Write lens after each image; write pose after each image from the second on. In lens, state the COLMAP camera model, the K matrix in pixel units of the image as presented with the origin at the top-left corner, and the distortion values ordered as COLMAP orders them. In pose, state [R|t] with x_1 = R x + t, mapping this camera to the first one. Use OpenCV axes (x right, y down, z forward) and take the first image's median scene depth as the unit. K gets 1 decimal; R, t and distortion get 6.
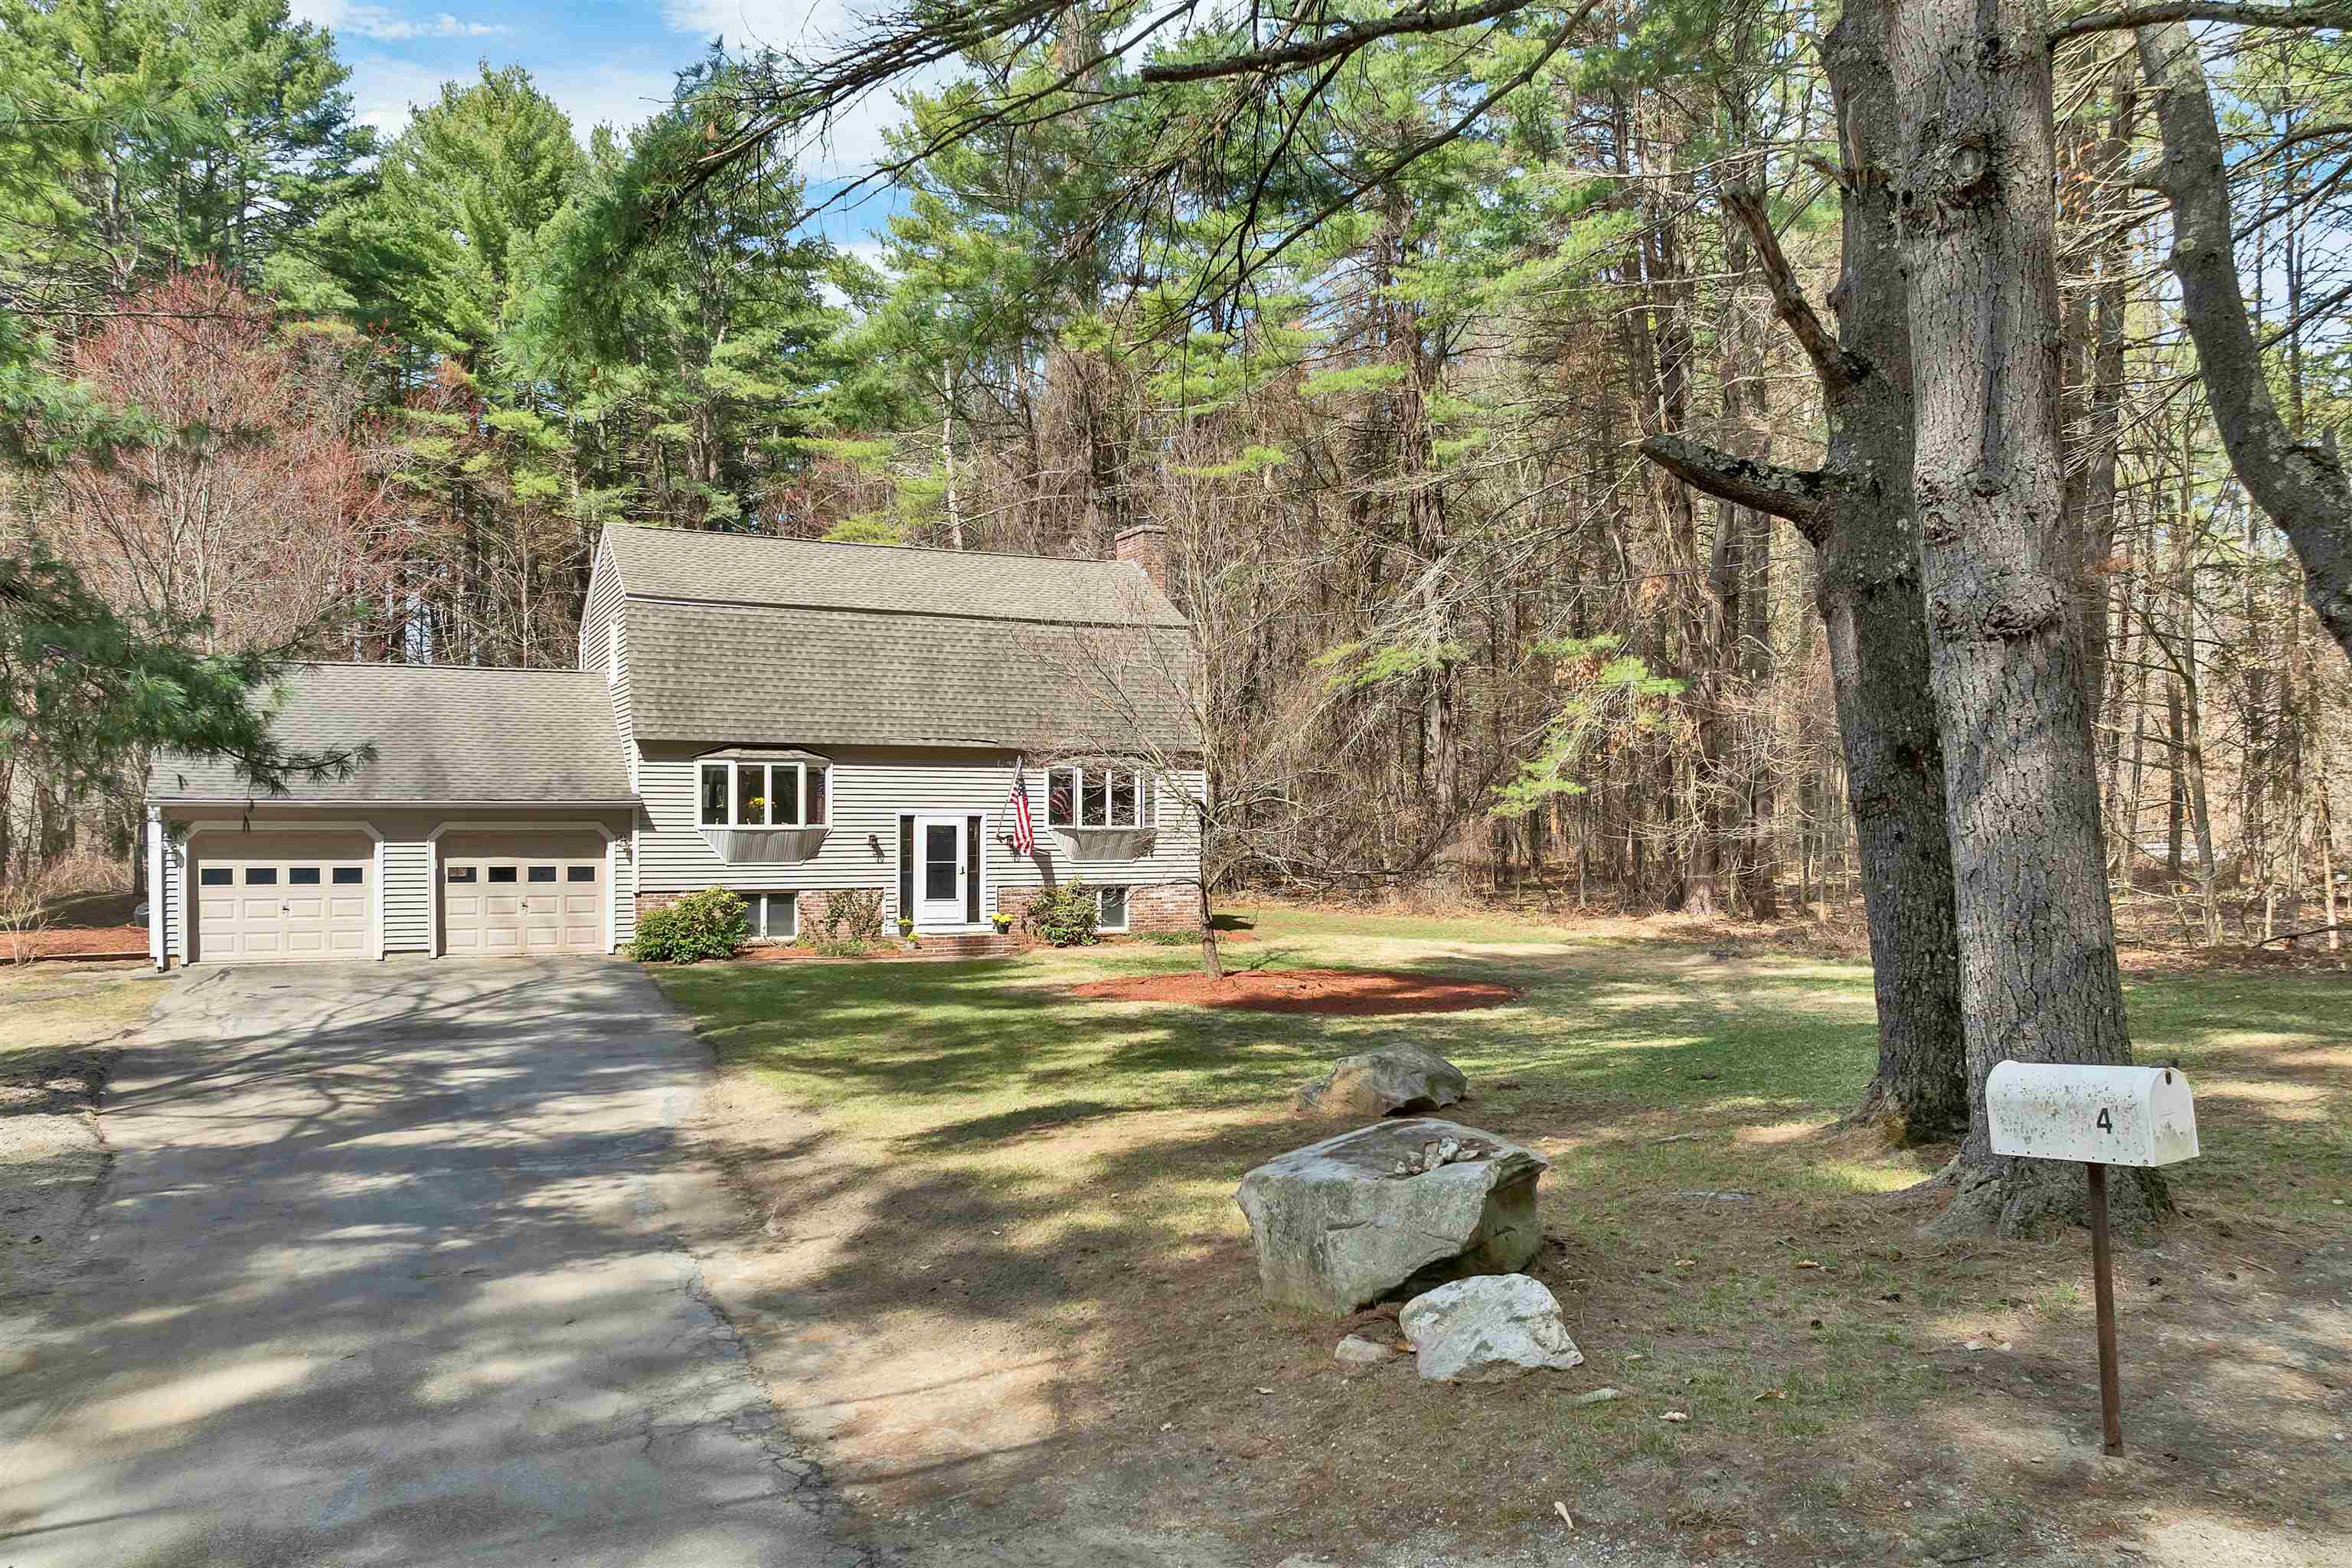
lens RADIAL K [[1726.2, 0, 1208.6], [0, 1726.2, 821.4], [0, 0, 1]] dist [-0.036509, -0.000850]
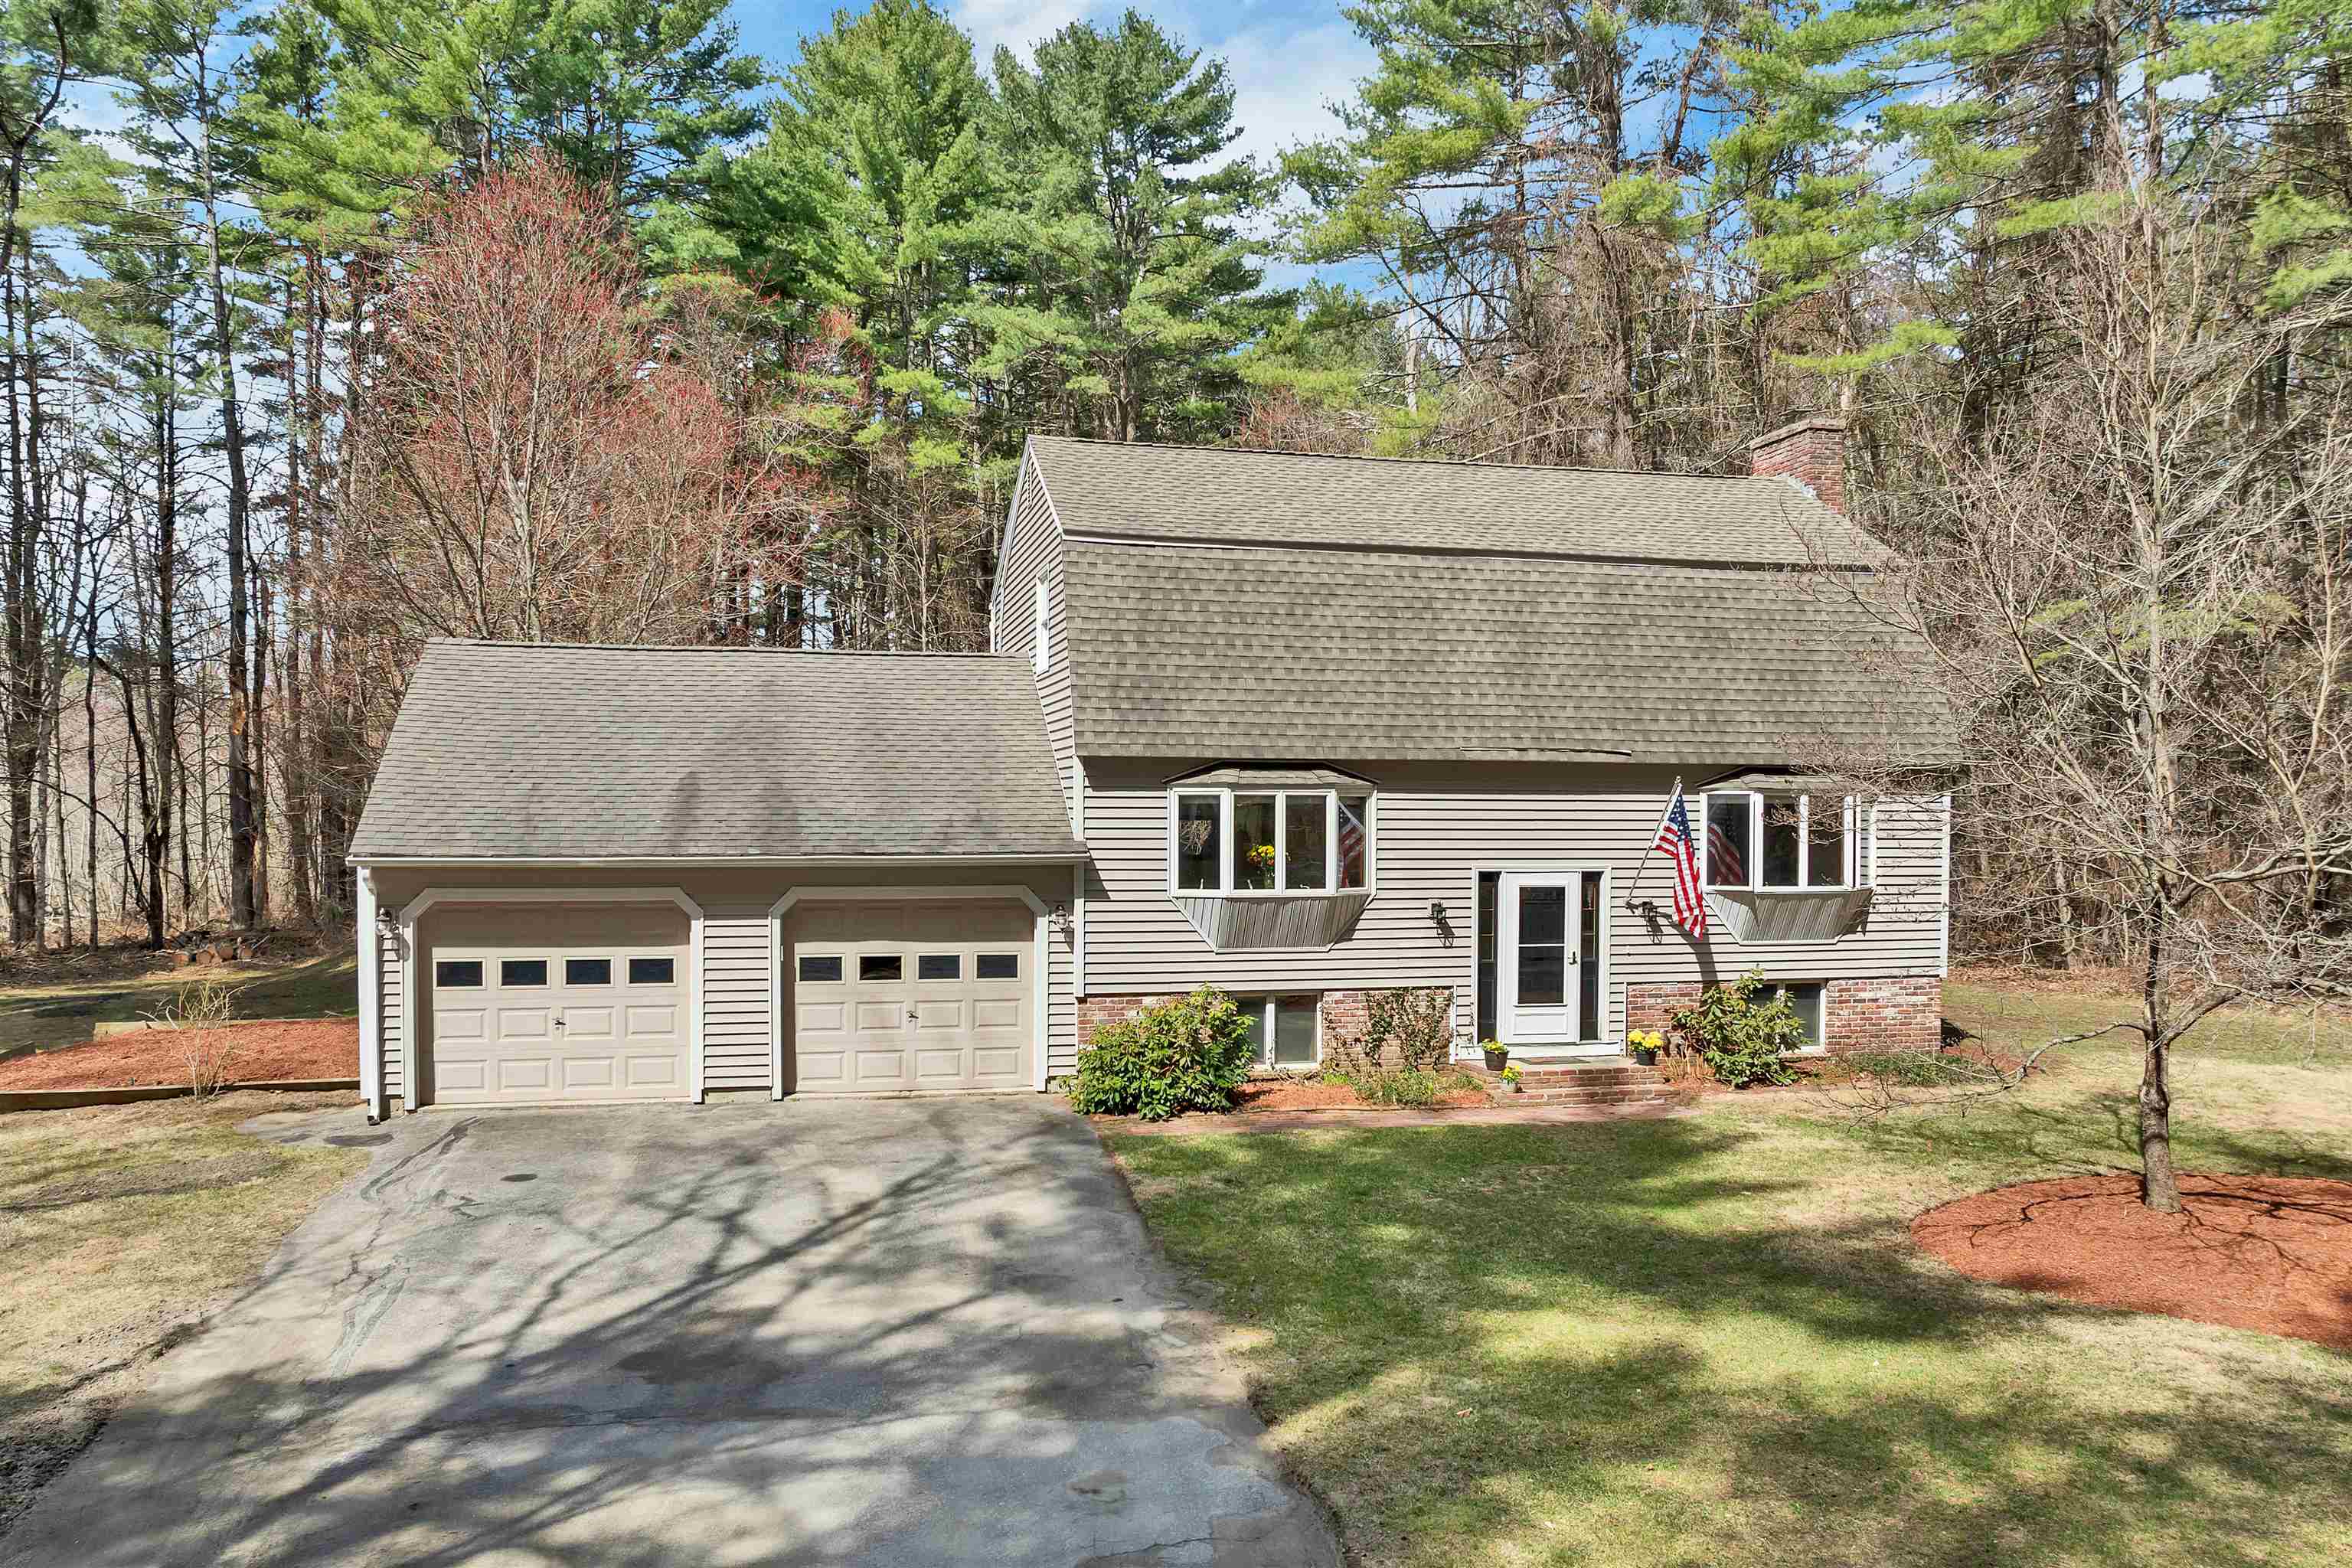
lens RADIAL K [[1649.4, 0, 1176.0], [0, 1649.4, 784.0], [0, 0, 1]] dist [-0.005028, -0.002702]
pose [[0.973591, -0.004773, -0.228249, -0.148370], [-0.000008, 0.999781, -0.020938, -0.022792], [0.228299, 0.020387, 0.973378, 0.386216]]
